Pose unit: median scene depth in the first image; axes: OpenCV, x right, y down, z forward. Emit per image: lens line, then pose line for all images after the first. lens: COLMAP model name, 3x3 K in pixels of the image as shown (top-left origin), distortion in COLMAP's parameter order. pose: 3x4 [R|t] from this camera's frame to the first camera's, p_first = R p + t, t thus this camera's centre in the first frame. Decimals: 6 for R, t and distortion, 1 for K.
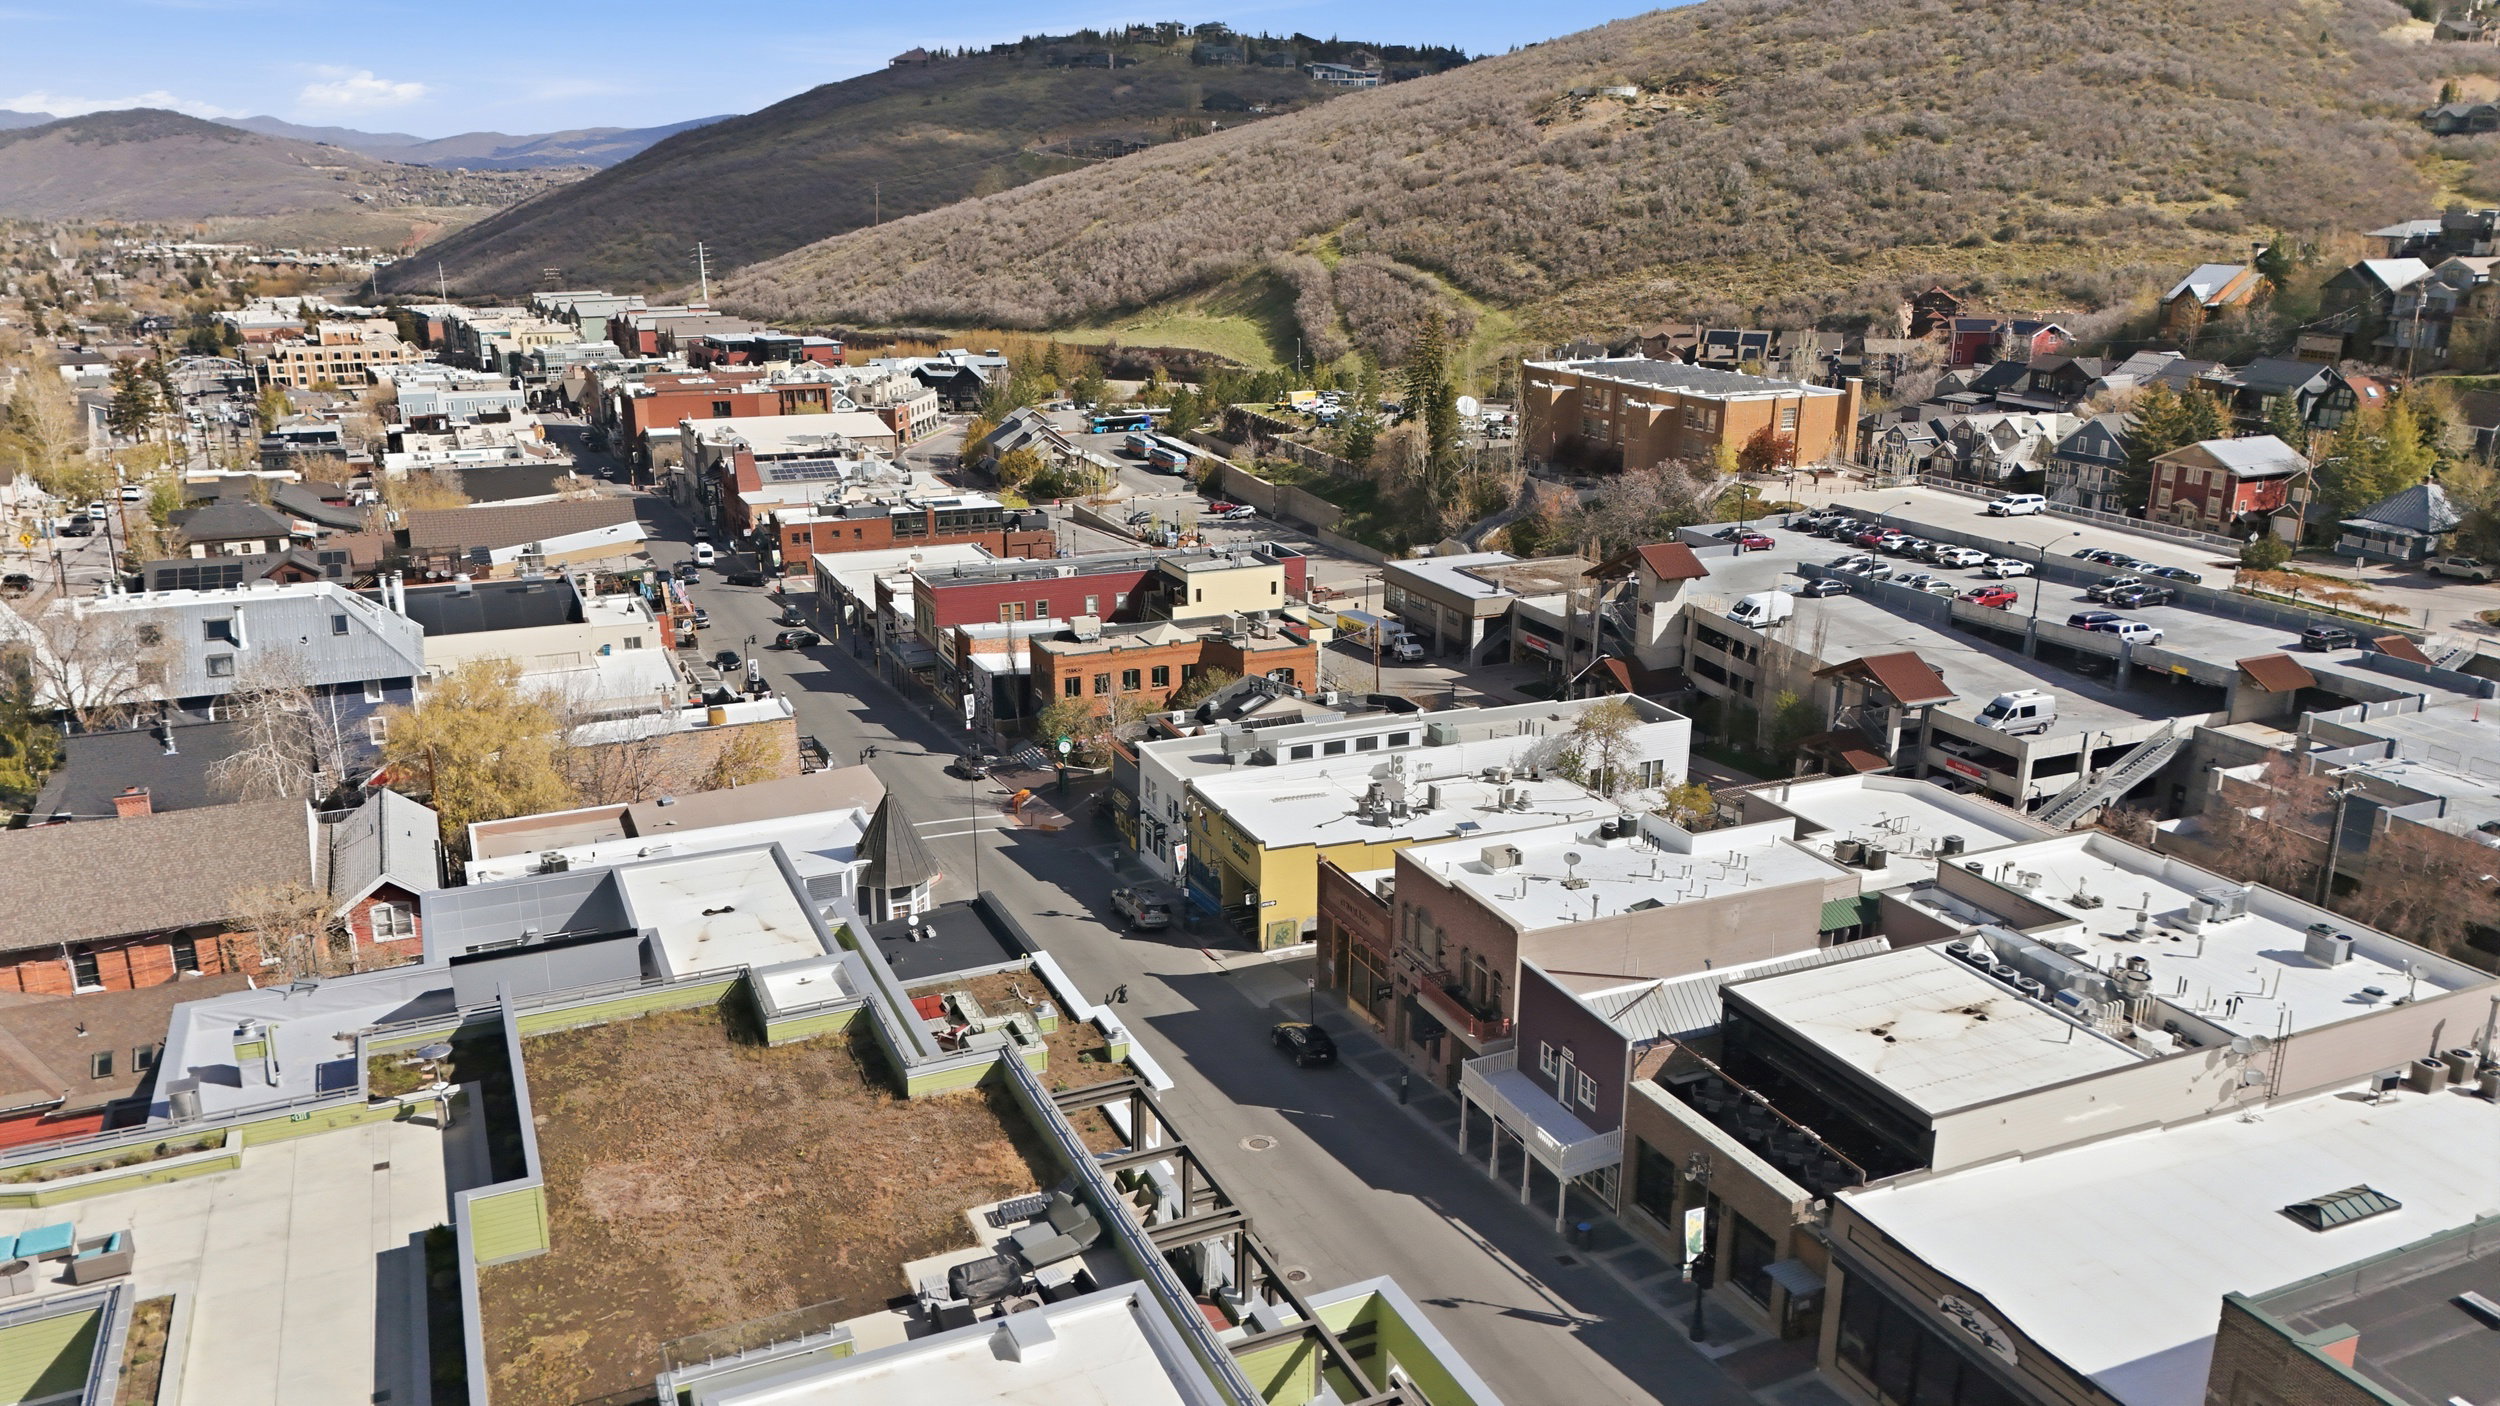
lens RADIAL K [[1814.6, 0, 1239.1], [0, 1814.6, 692.8], [0, 0, 1]] dist [0.092554, -0.099136]
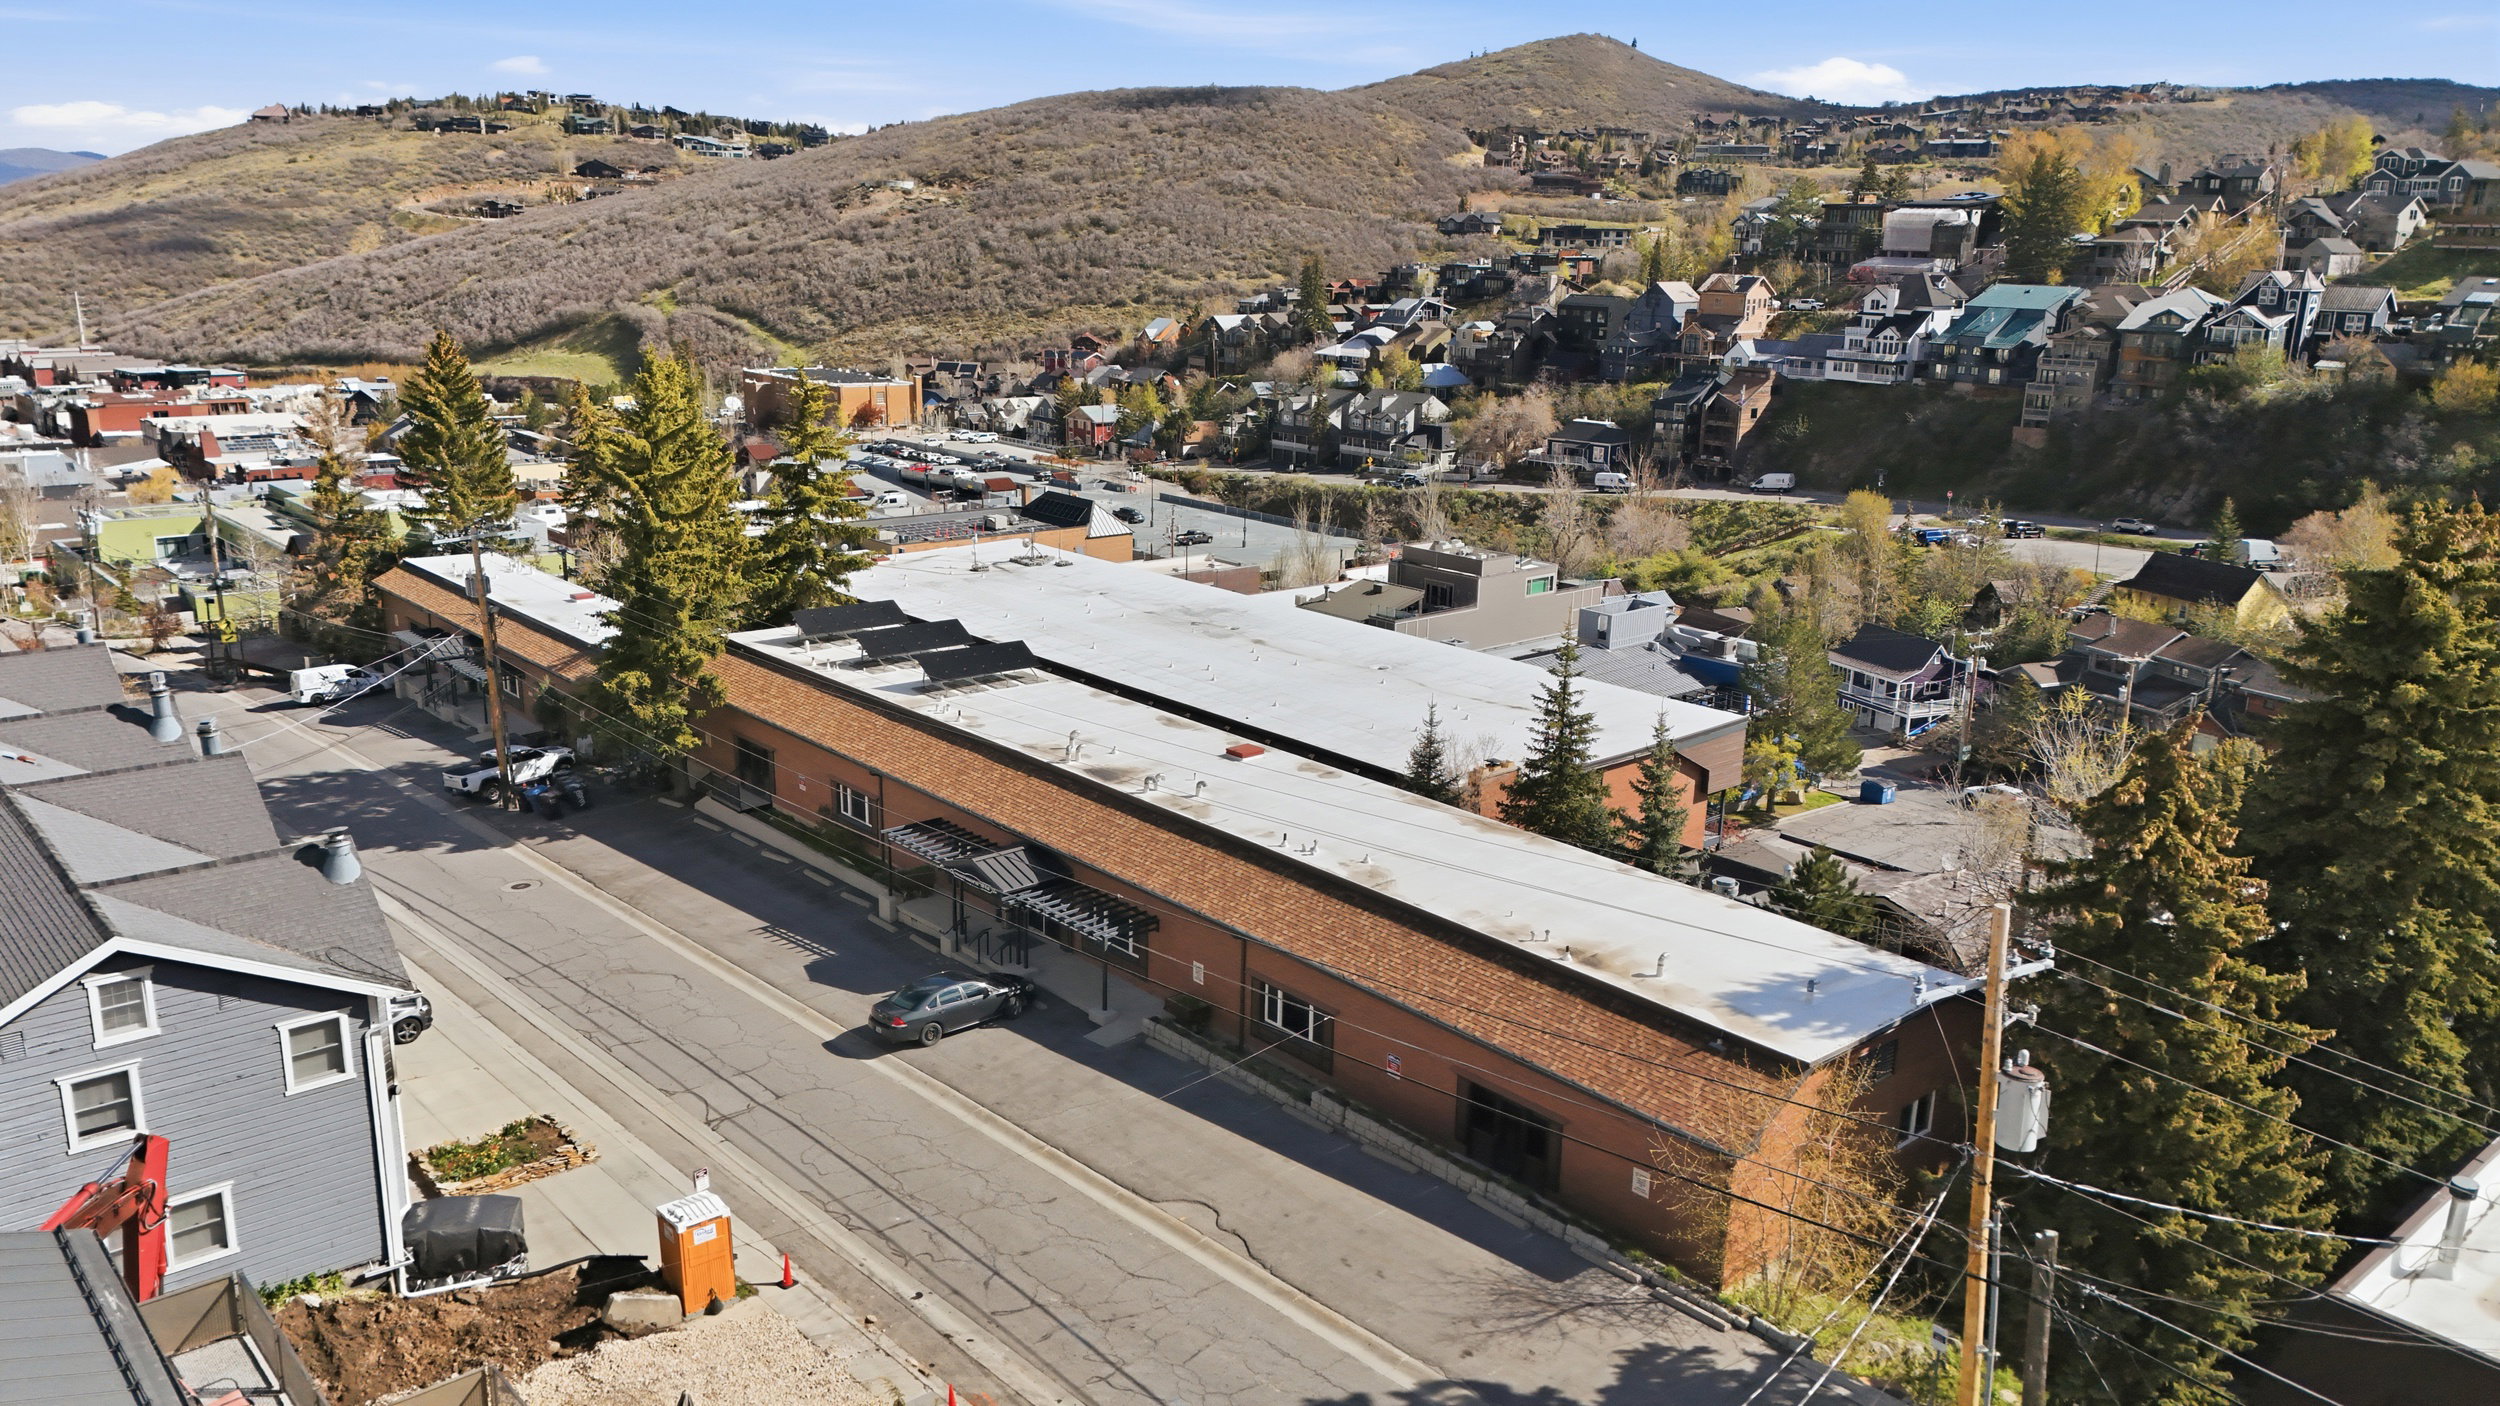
lens RADIAL K [[1826.5, 0, 1246.8], [0, 1826.5, 718.8], [0, 0, 1]] dist [0.055334, -0.040324]
pose [[0.954102, -0.061646, 0.293068, 0.040217], [0.066610, 0.997755, -0.006980, 0.083723], [-0.291979, 0.026181, 0.956066, -0.339240]]
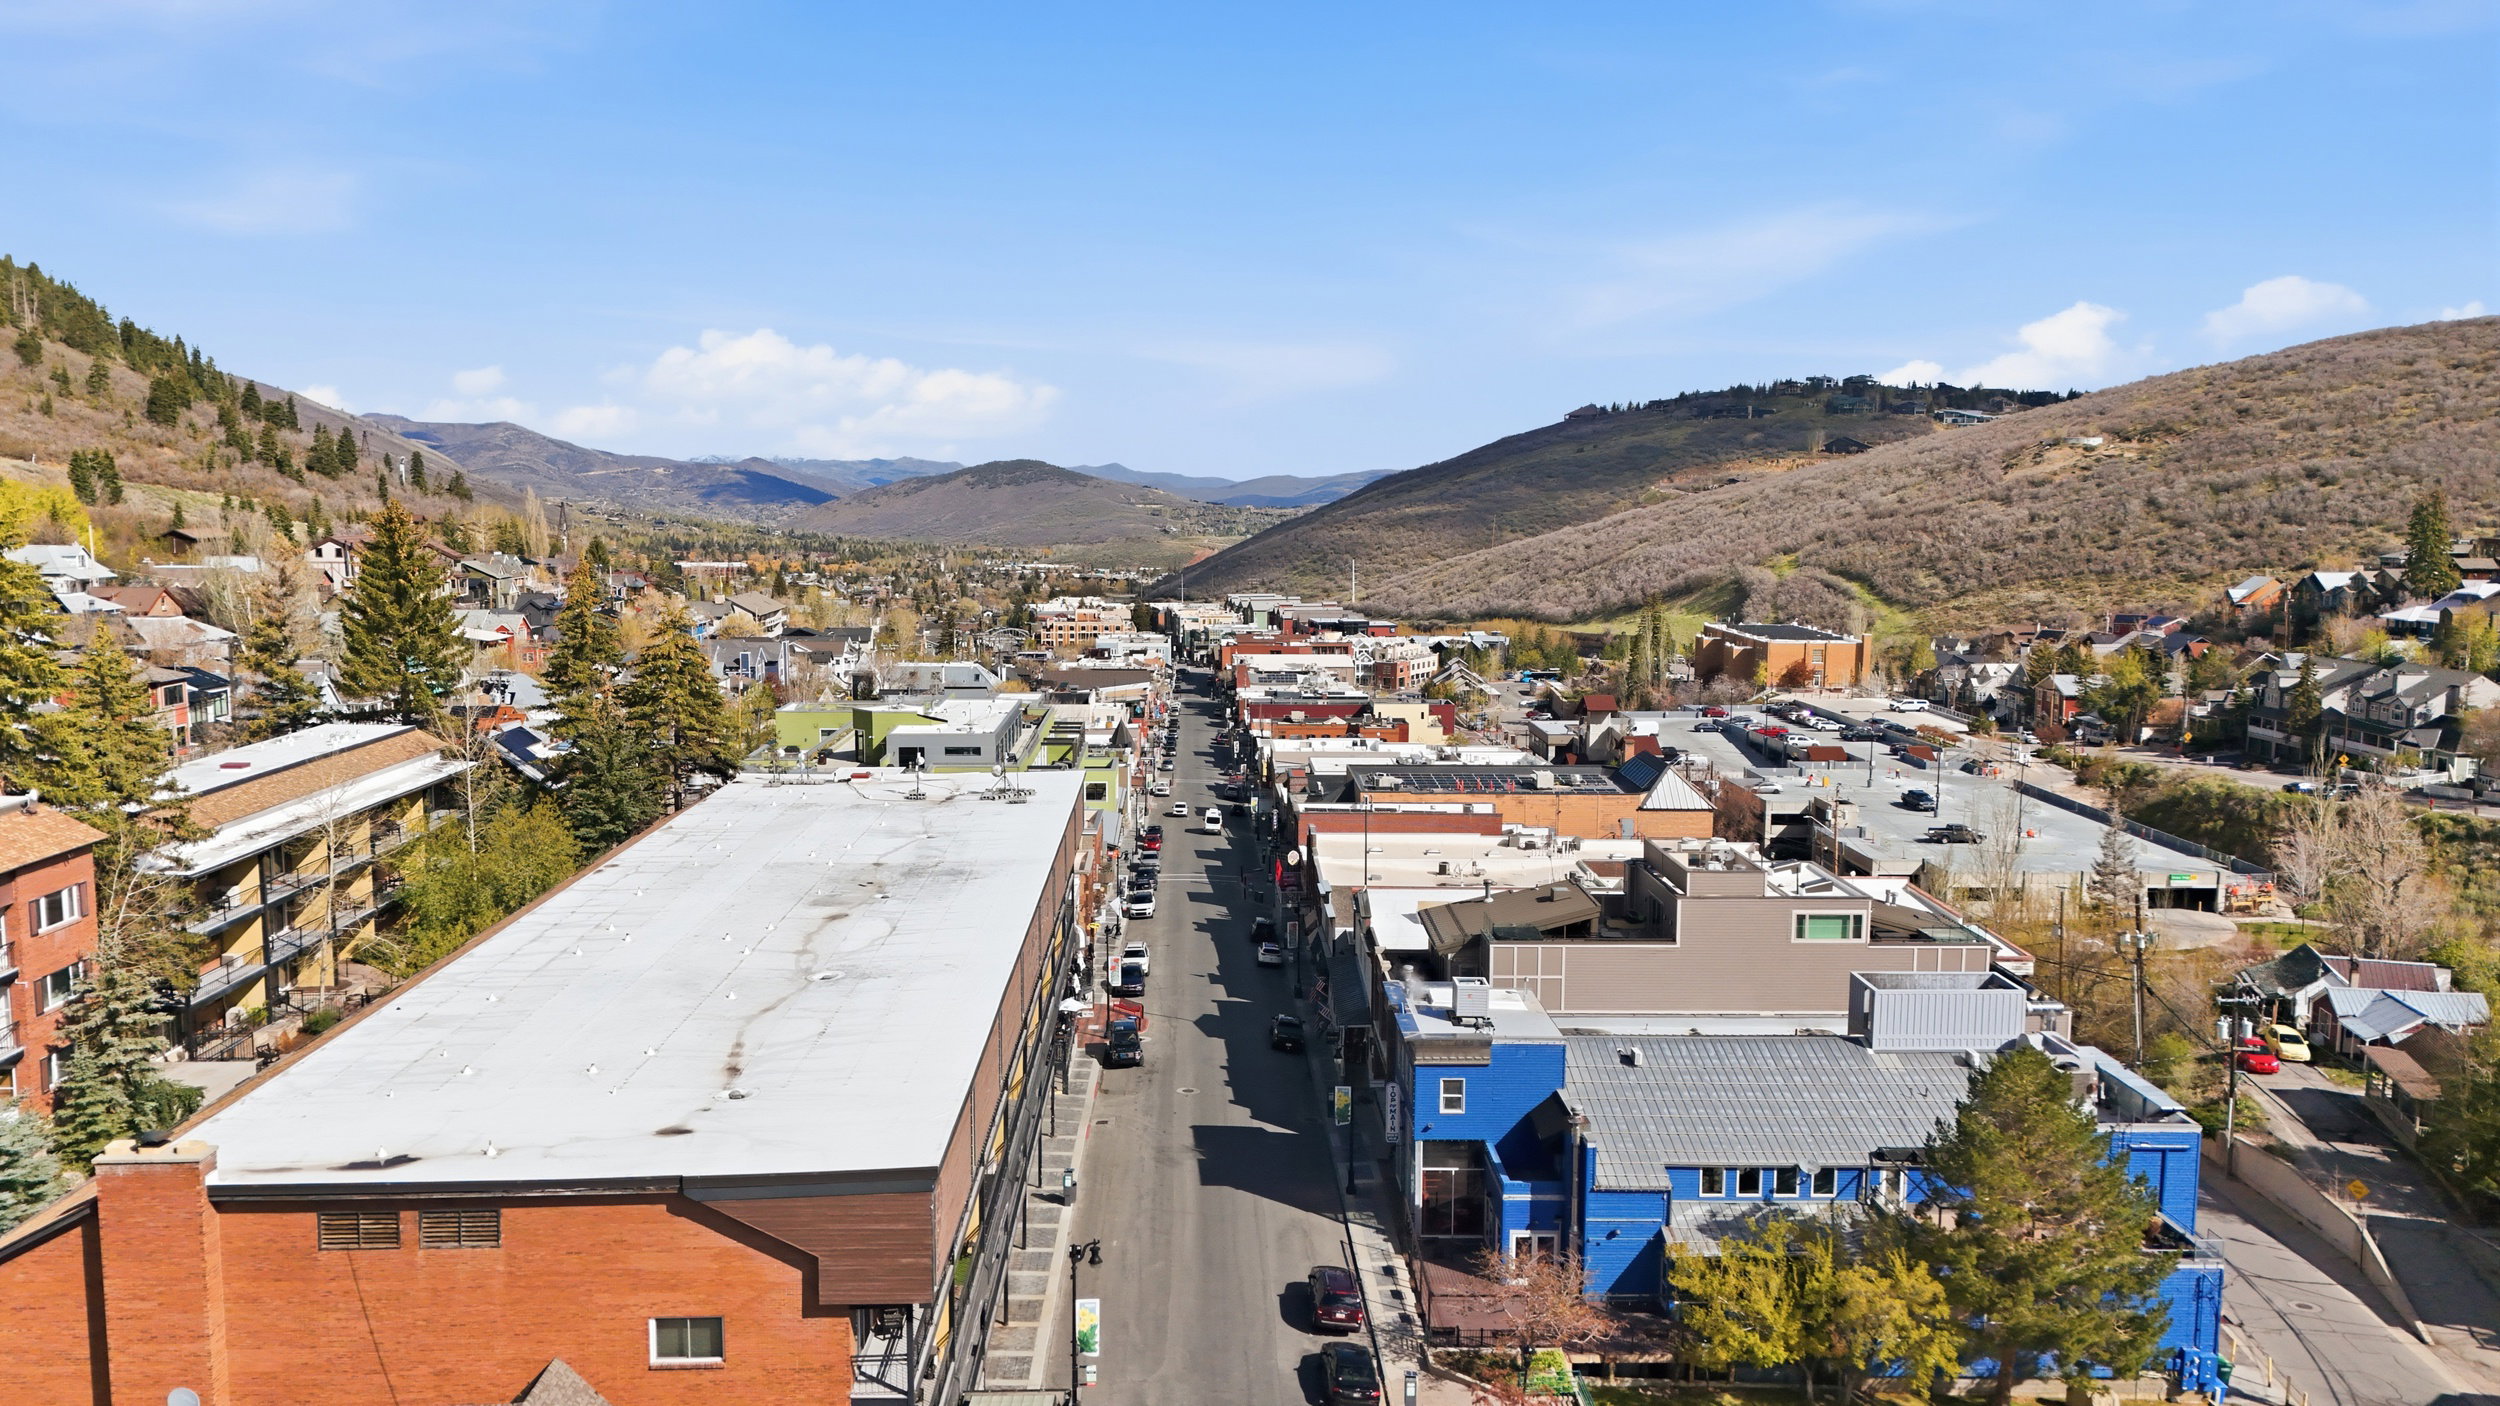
lens RADIAL K [[1826.5, 0, 1246.8], [0, 1826.5, 718.8], [0, 0, 1]] dist [0.055334, -0.040324]
pose [[0.922661, 0.048188, -0.382589, 0.190463], [-0.109084, 0.984252, -0.139103, 0.075986], [0.369861, 0.170079, 0.913387, -0.267828]]
